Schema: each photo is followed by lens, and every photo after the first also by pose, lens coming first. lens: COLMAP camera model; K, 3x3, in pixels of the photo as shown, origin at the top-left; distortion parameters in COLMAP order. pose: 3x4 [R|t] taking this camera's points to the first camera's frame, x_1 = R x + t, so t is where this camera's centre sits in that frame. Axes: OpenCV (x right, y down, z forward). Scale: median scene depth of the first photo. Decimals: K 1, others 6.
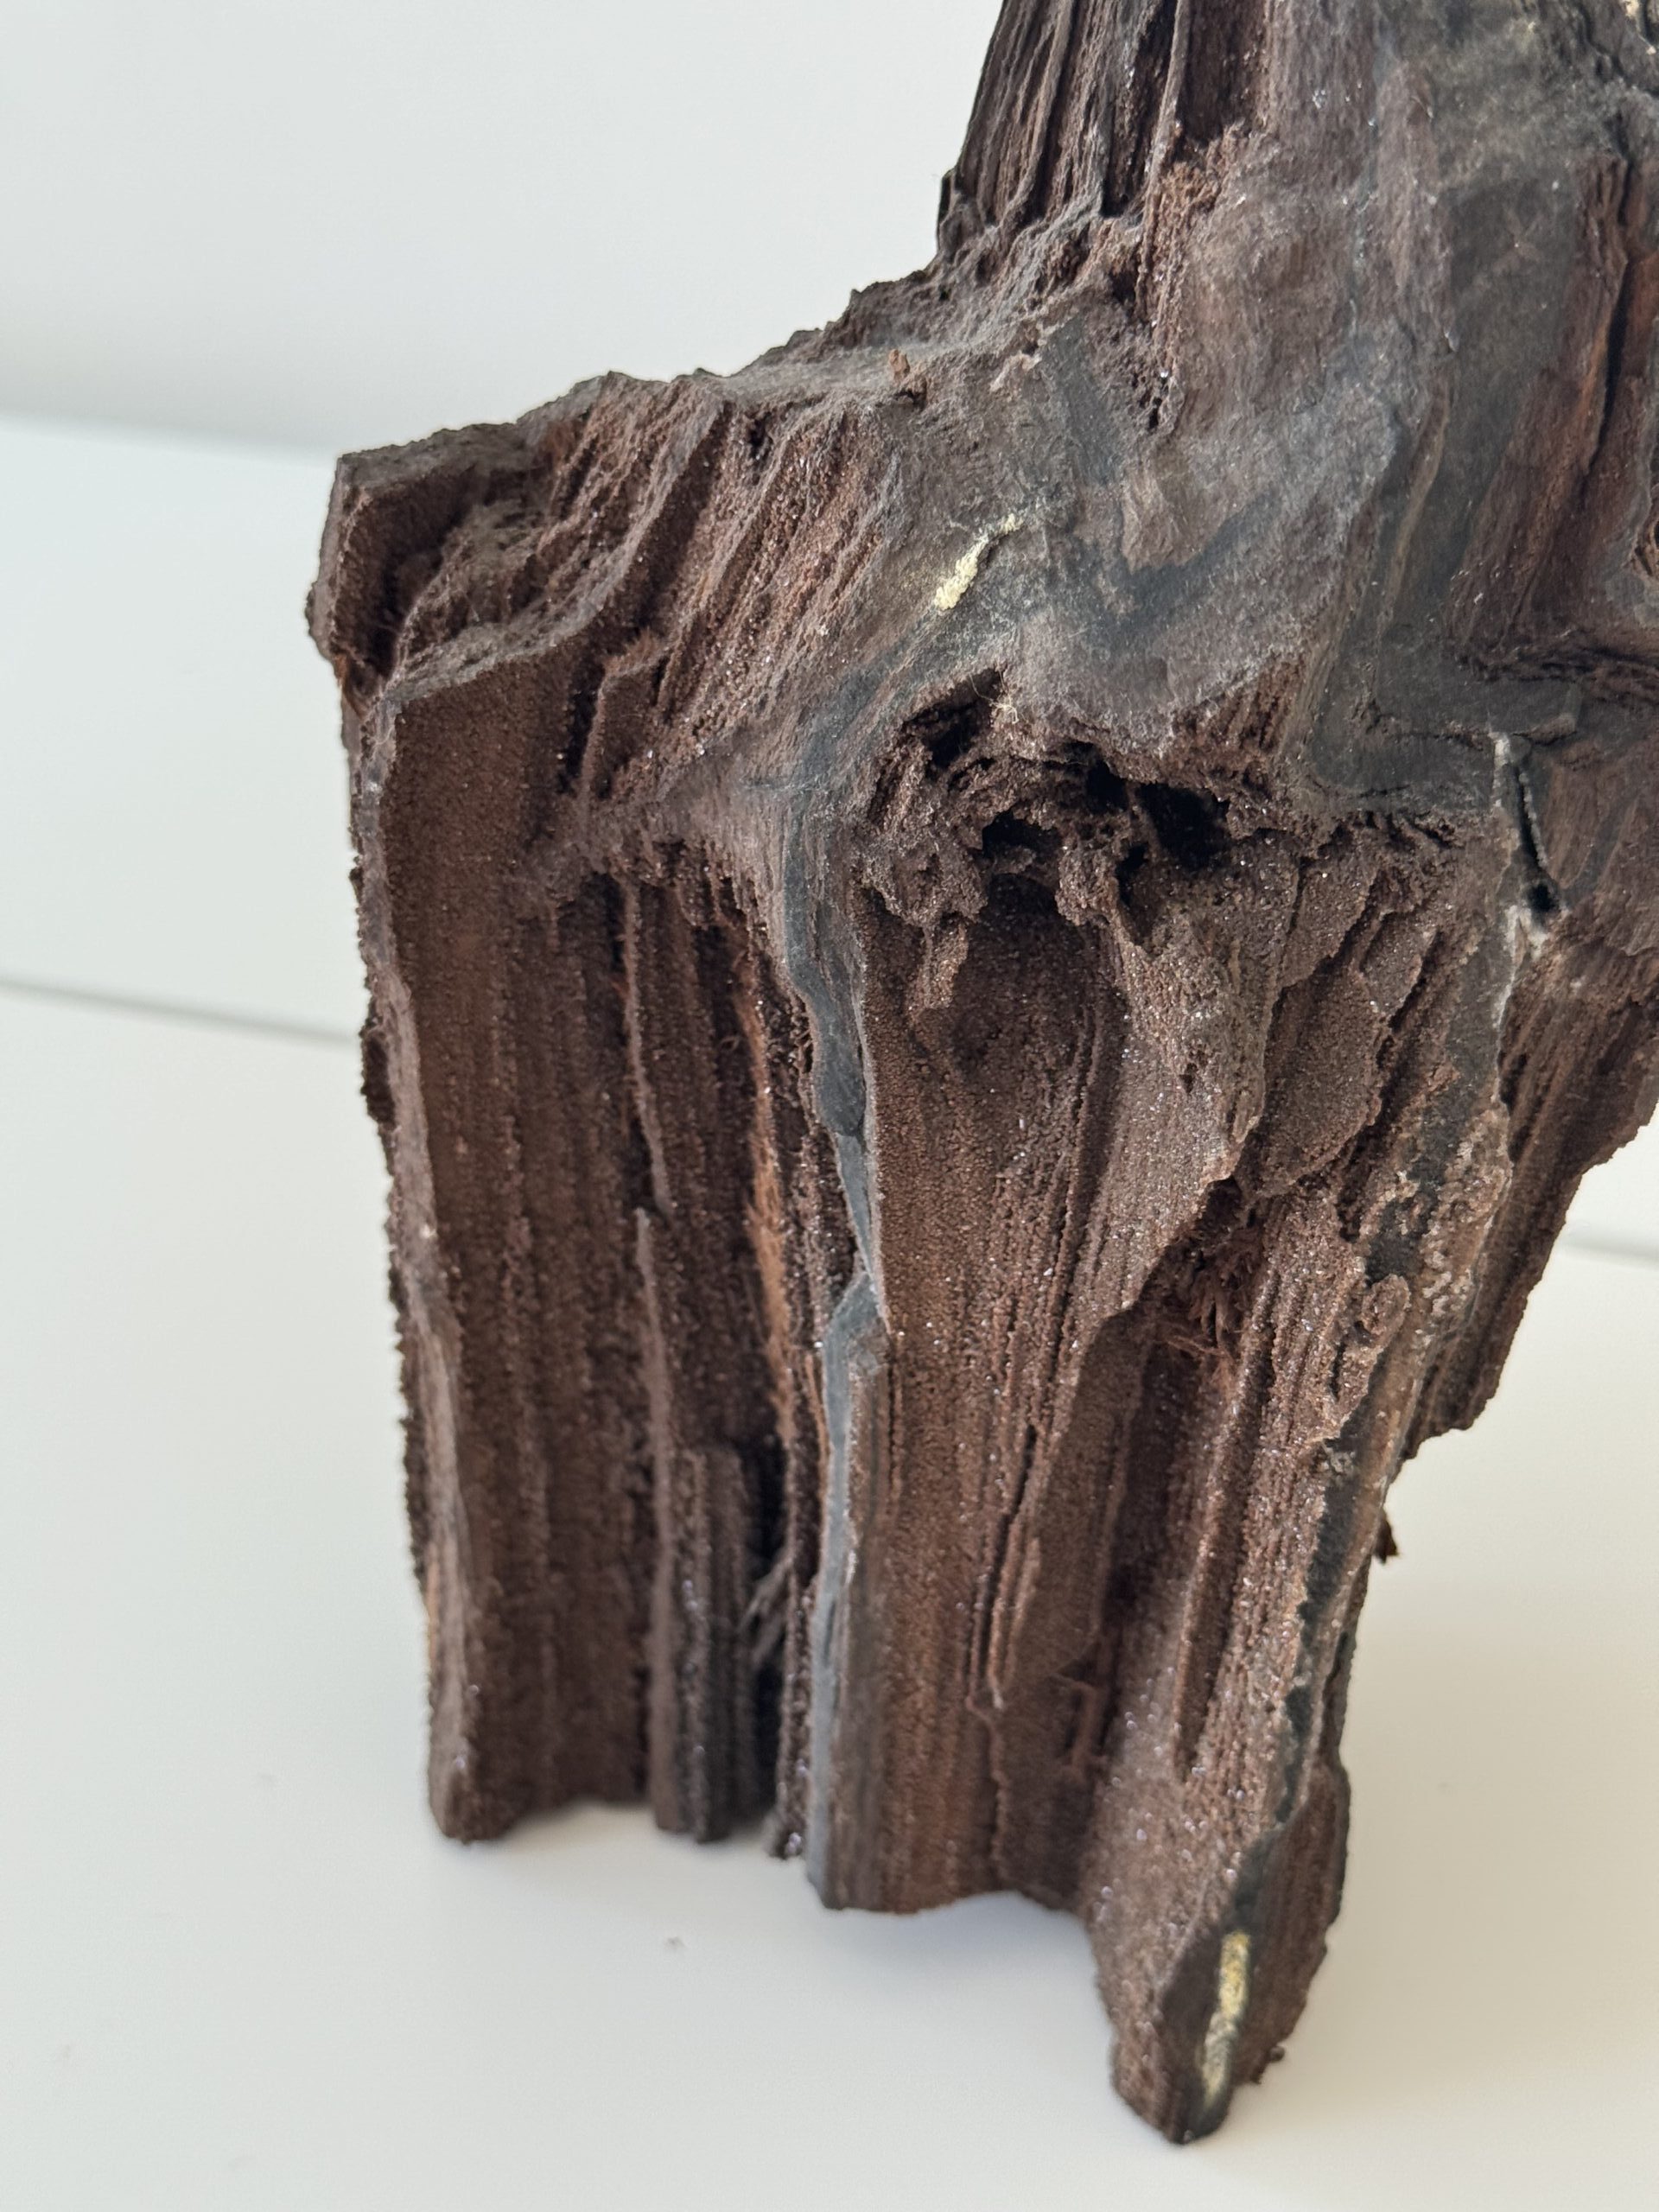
lens RADIAL K [[3134.2, 0, 829.5], [0, 3134.2, 1106.0], [0, 0, 1]] dist [0.110122, -0.452732]
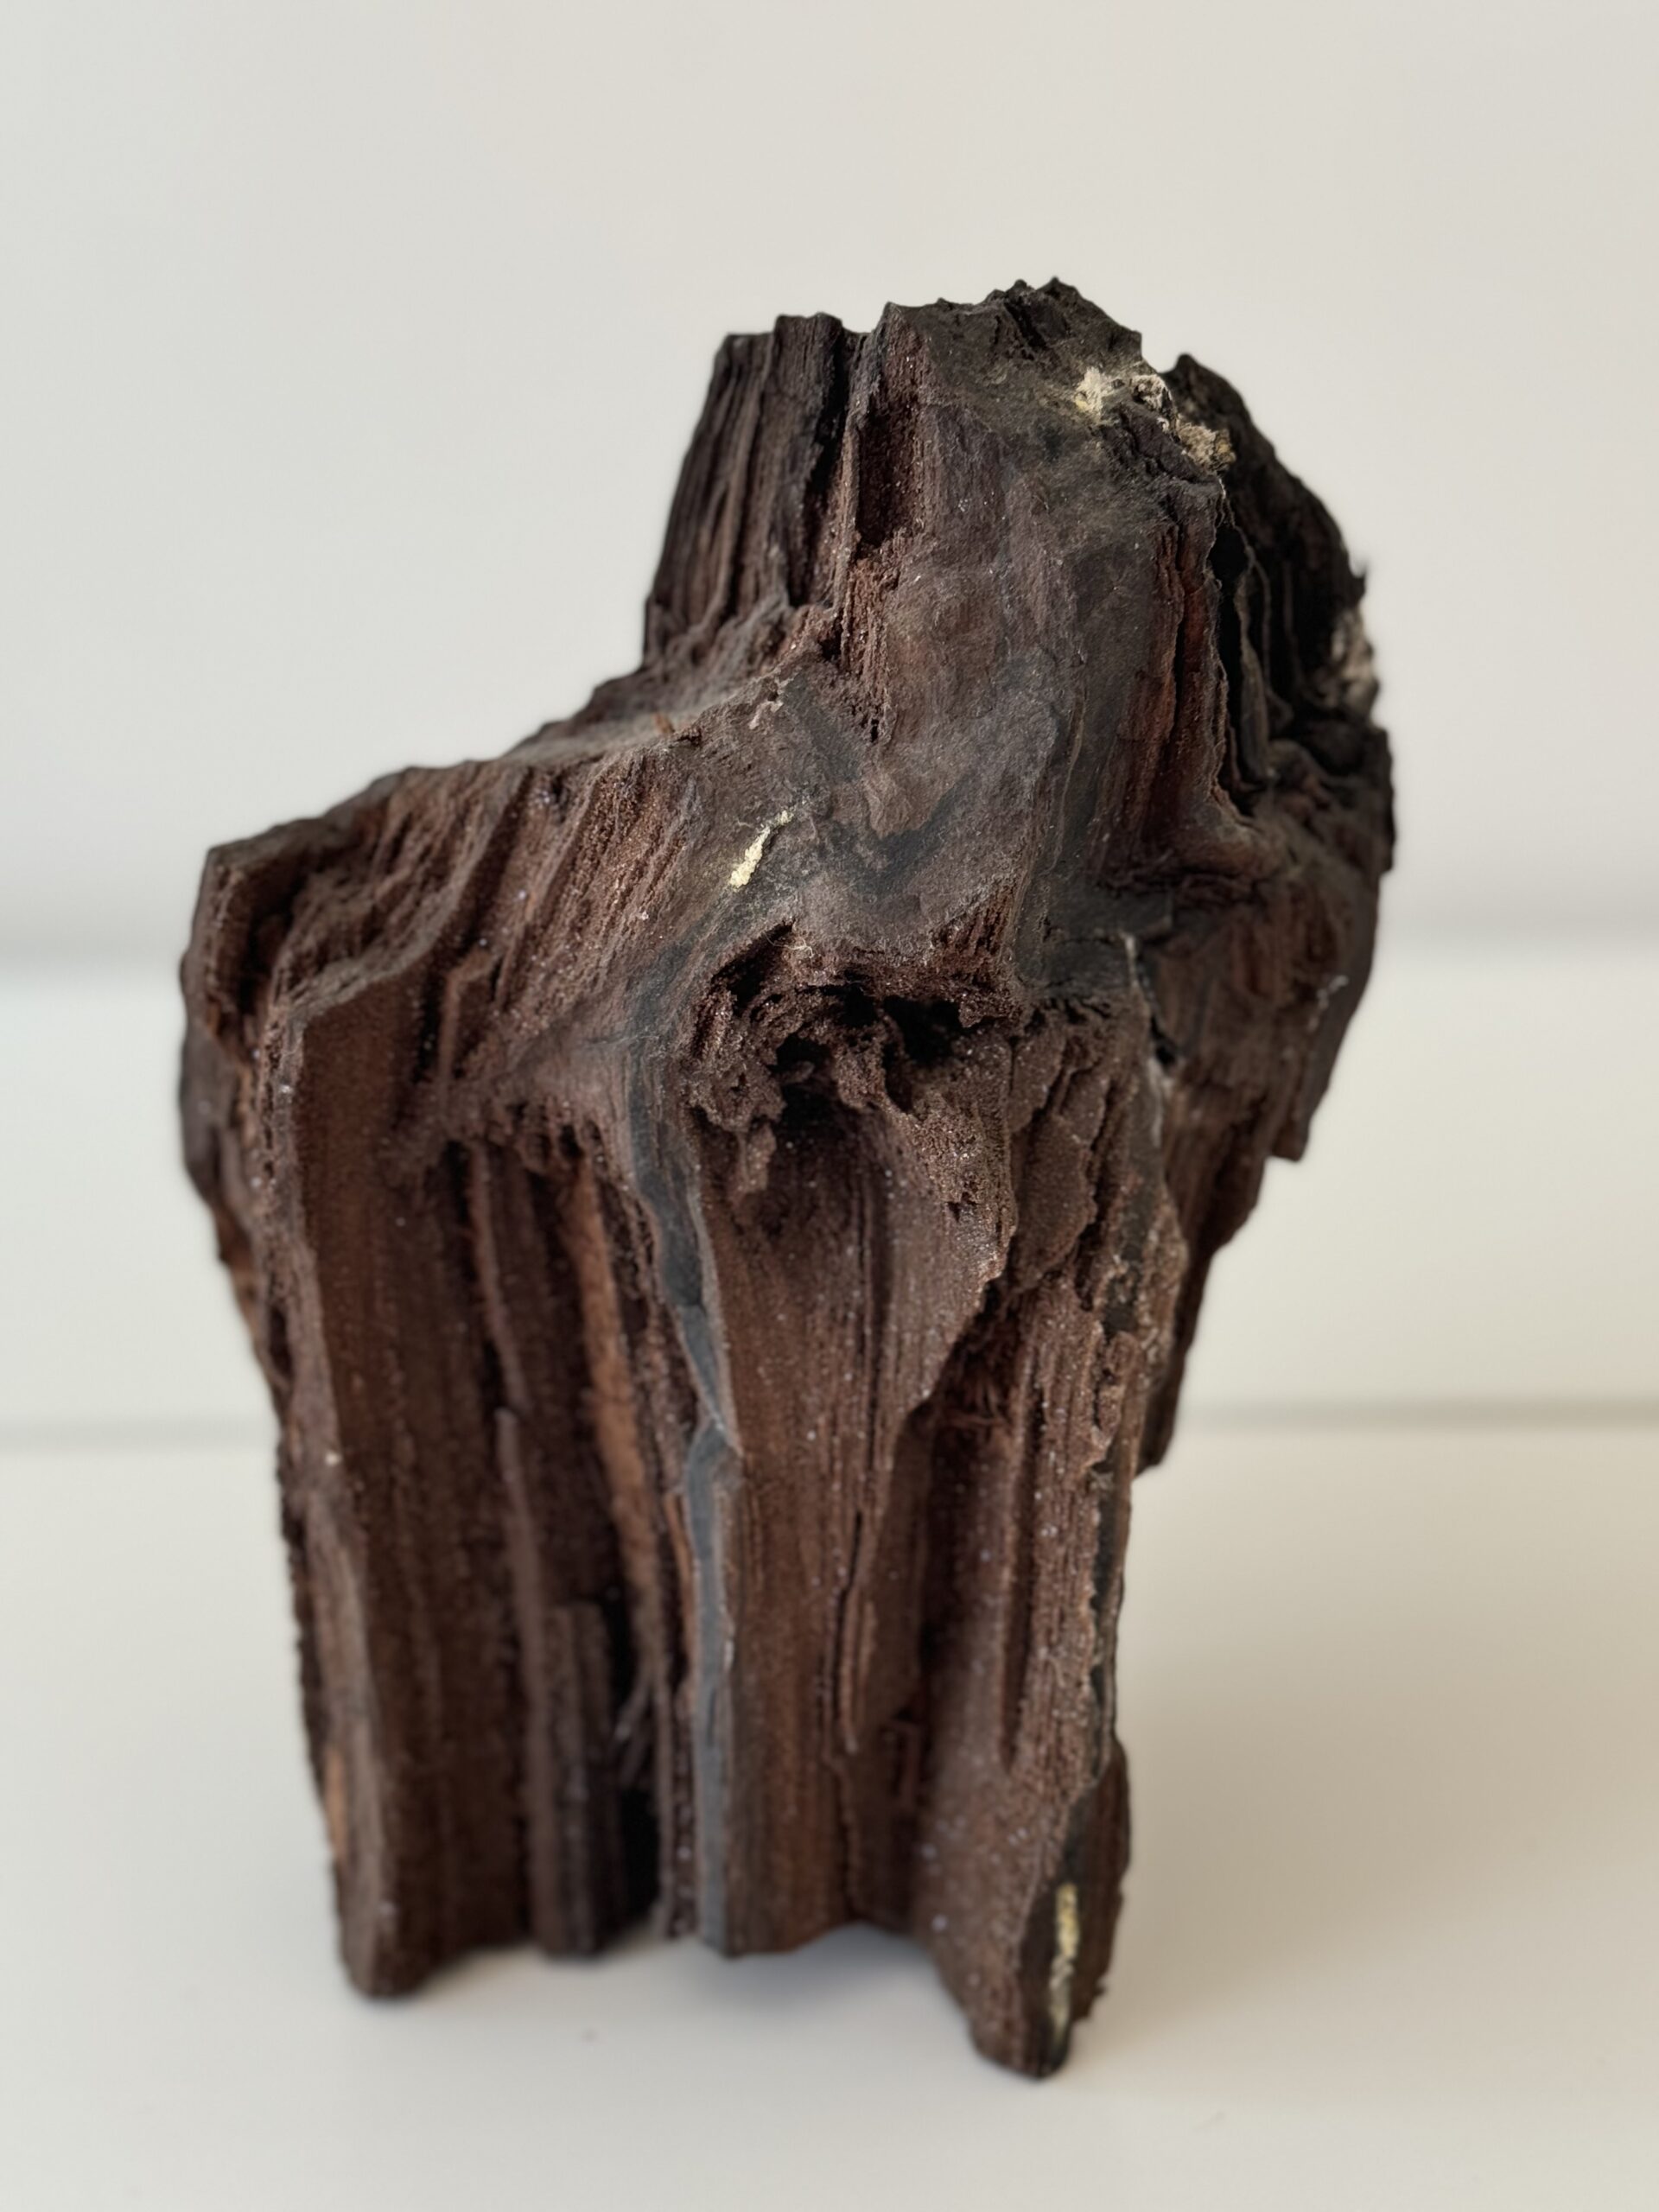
lens RADIAL K [[3105.6, 0, 829.5], [0, 3105.6, 1106.0], [0, 0, 1]] dist [0.010734, 0.060644]
pose [[0.955525, -0.126046, 0.266617, -0.284775], [0.168009, 0.975669, -0.140865, 0.125320], [-0.242375, 0.179394, 0.953453, -0.263473]]
